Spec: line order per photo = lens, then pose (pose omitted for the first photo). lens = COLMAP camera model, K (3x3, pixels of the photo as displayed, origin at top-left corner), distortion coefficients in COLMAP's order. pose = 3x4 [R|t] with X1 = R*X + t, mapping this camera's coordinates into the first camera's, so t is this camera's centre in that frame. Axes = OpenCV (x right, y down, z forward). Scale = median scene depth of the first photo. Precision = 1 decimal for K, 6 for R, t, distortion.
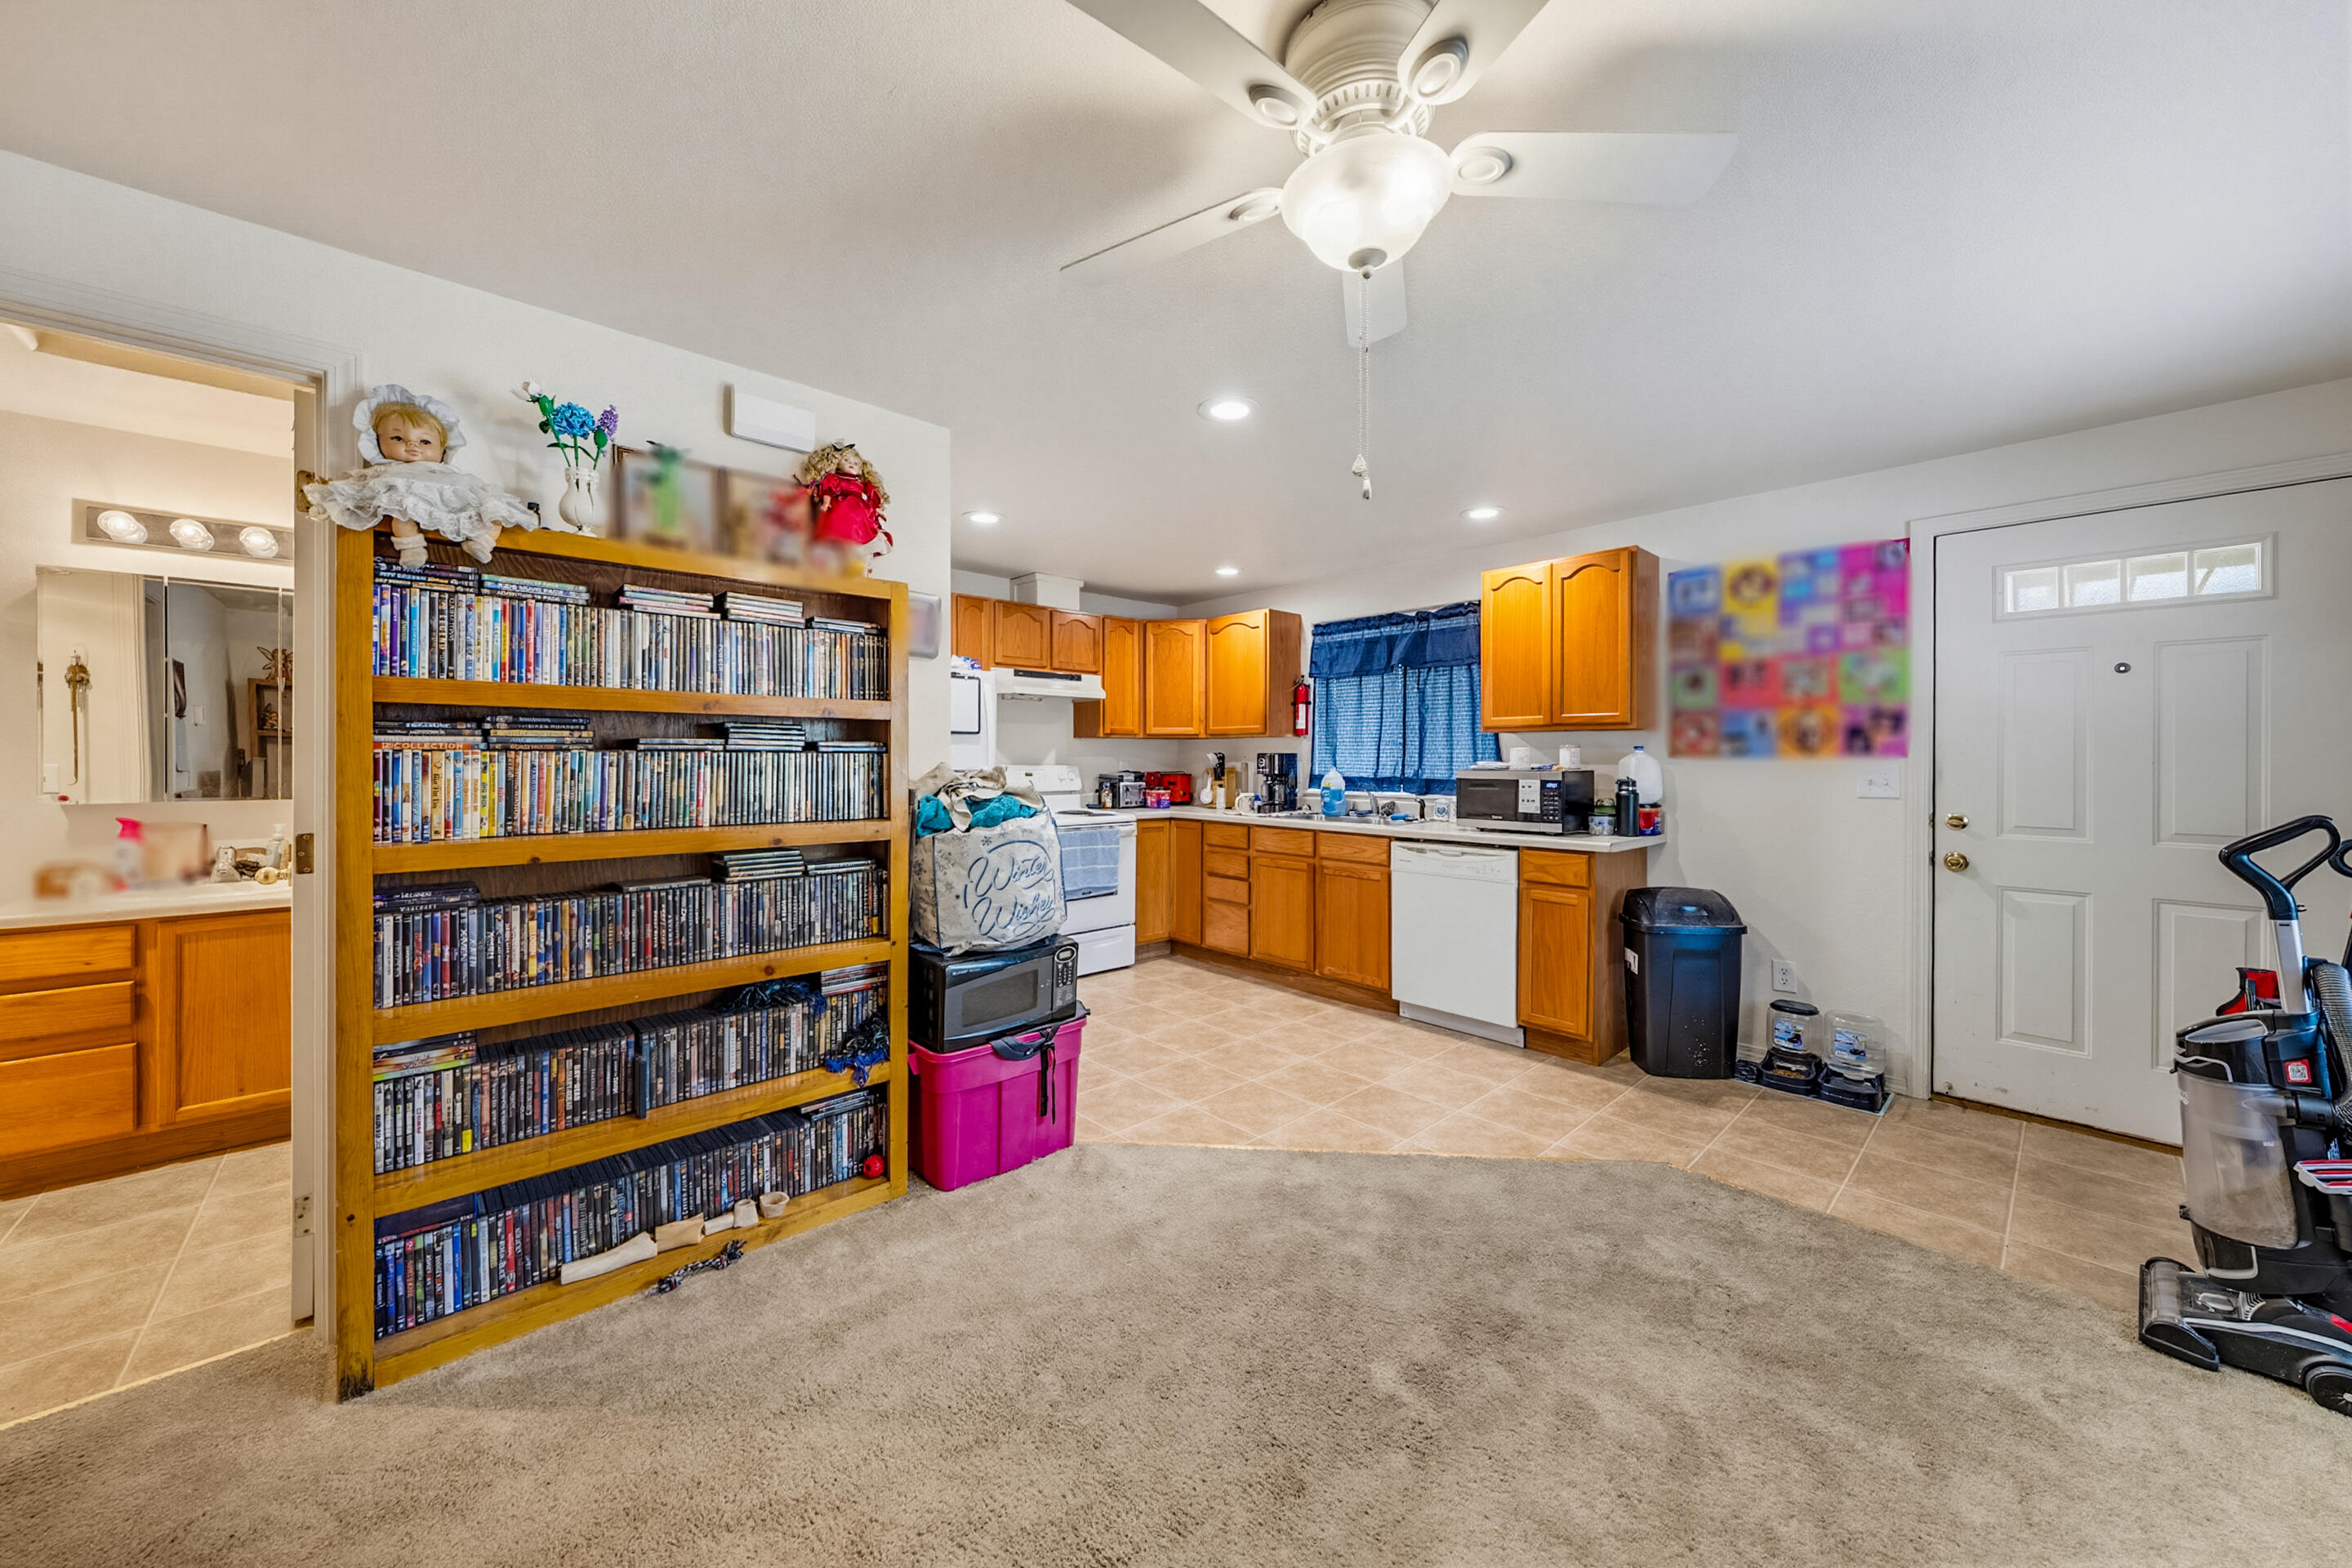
lens RADIAL K [[834.0, 0, 1174.3], [0, 834.0, 760.7], [0, 0, 1]] dist [-0.000763, -0.000396]
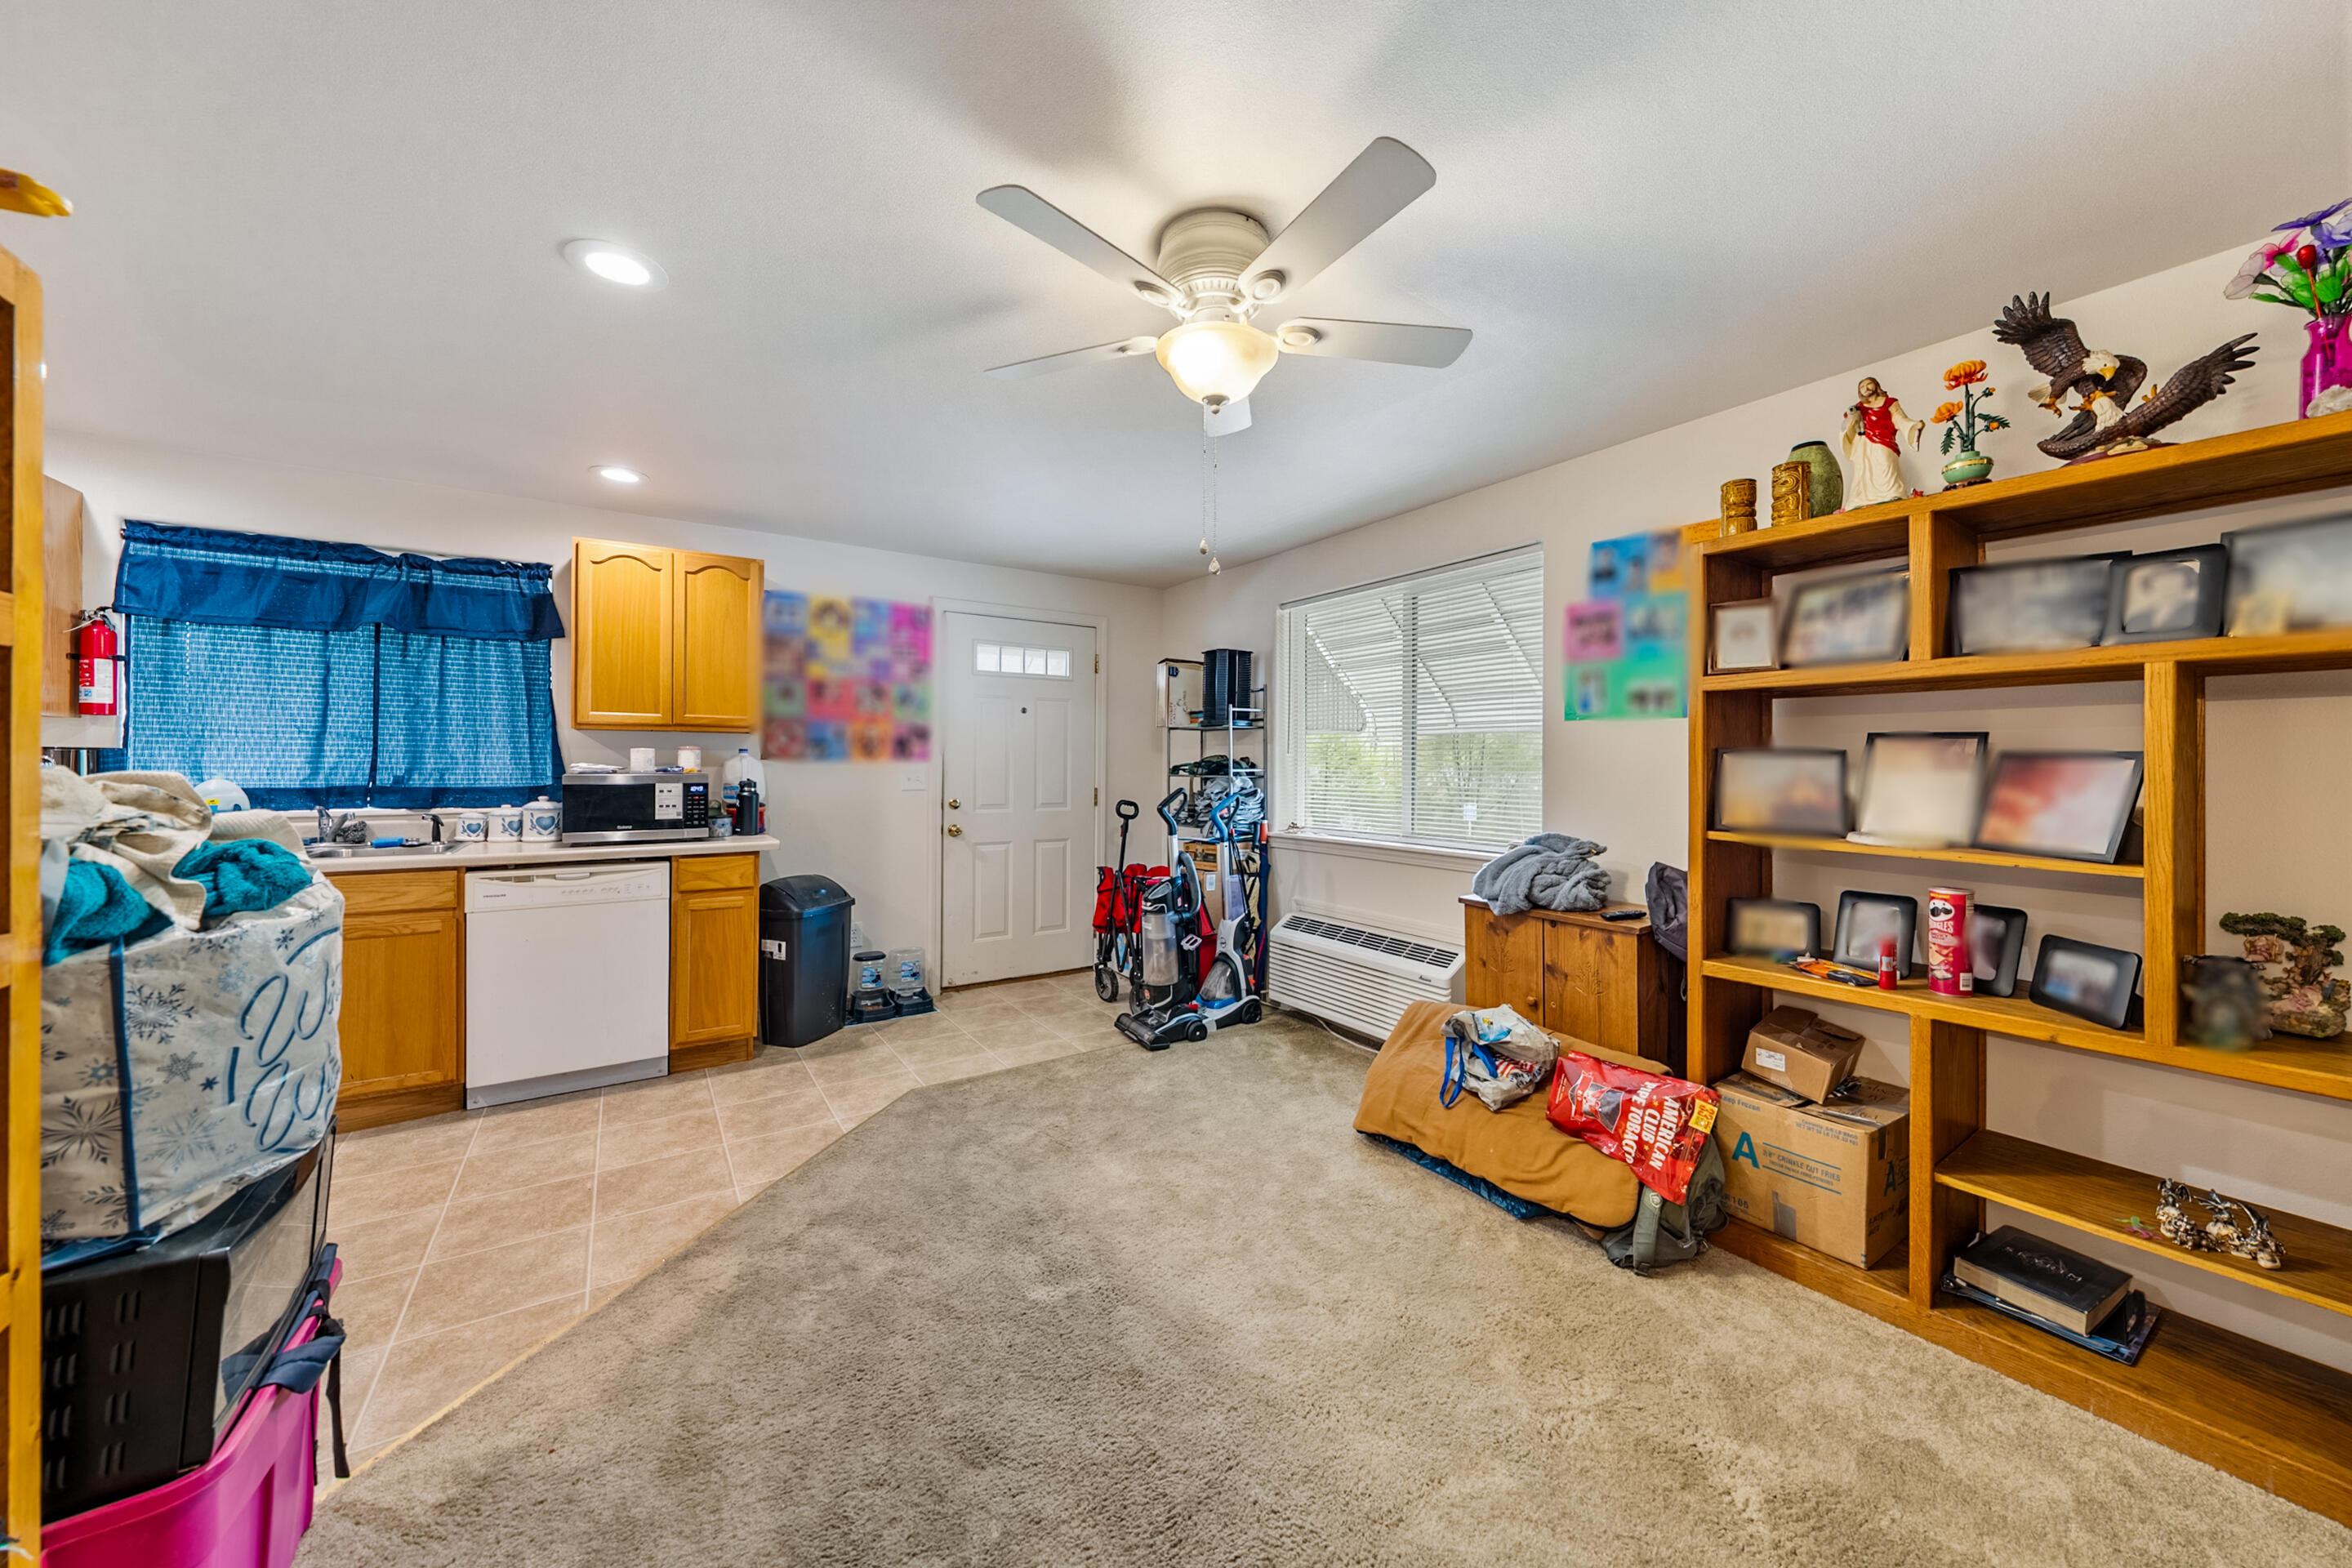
lens RADIAL K [[834.0, 0, 1187.4], [0, 834.0, 771.4], [0, 0, 1]] dist [-0.000763, -0.000396]
pose [[0.146525, -0.009031, 0.989166, -0.440052], [-0.001830, 0.999954, 0.009401, -0.000282], [-0.989205, -0.003187, 0.146502, 0.325384]]
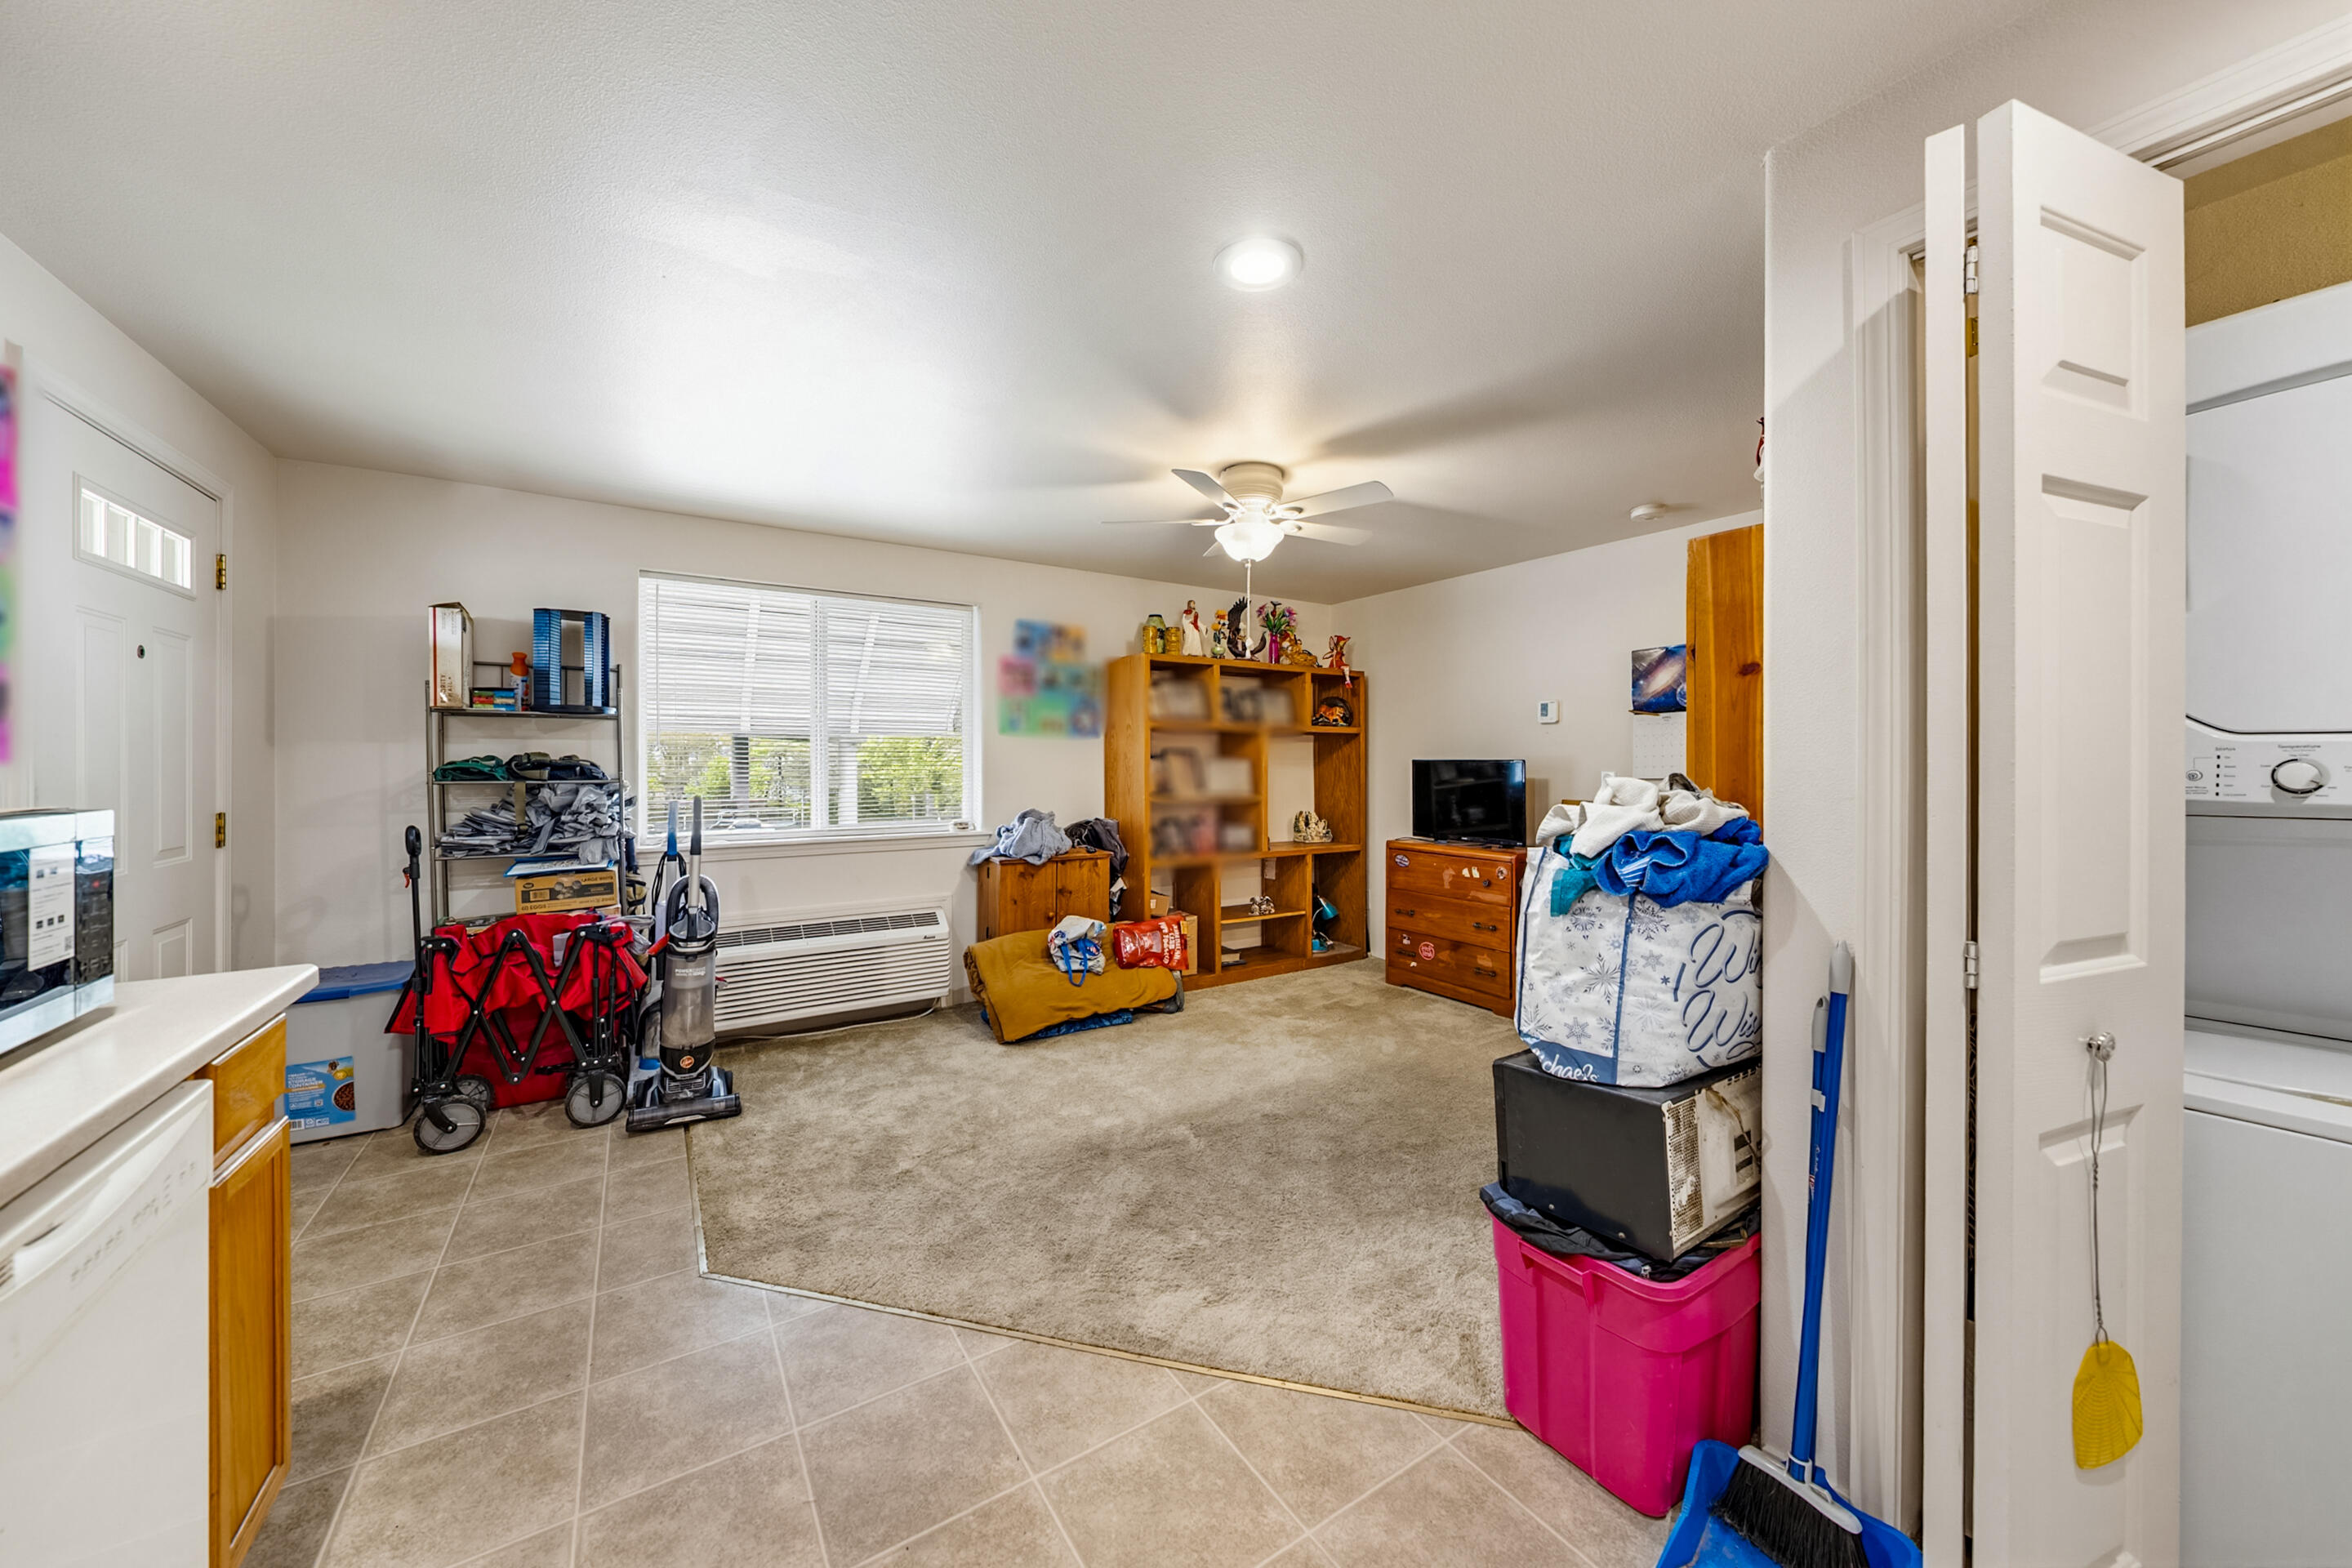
lens RADIAL K [[834.0, 0, 1190.8], [0, 834.0, 765.3], [0, 0, 1]] dist [-0.000763, -0.000396]
pose [[-0.989204, -0.002121, 0.146532, 0.013874], [-0.001241, 0.999981, 0.006091, -0.005645], [-0.146542, 0.005844, -0.989187, 1.333536]]
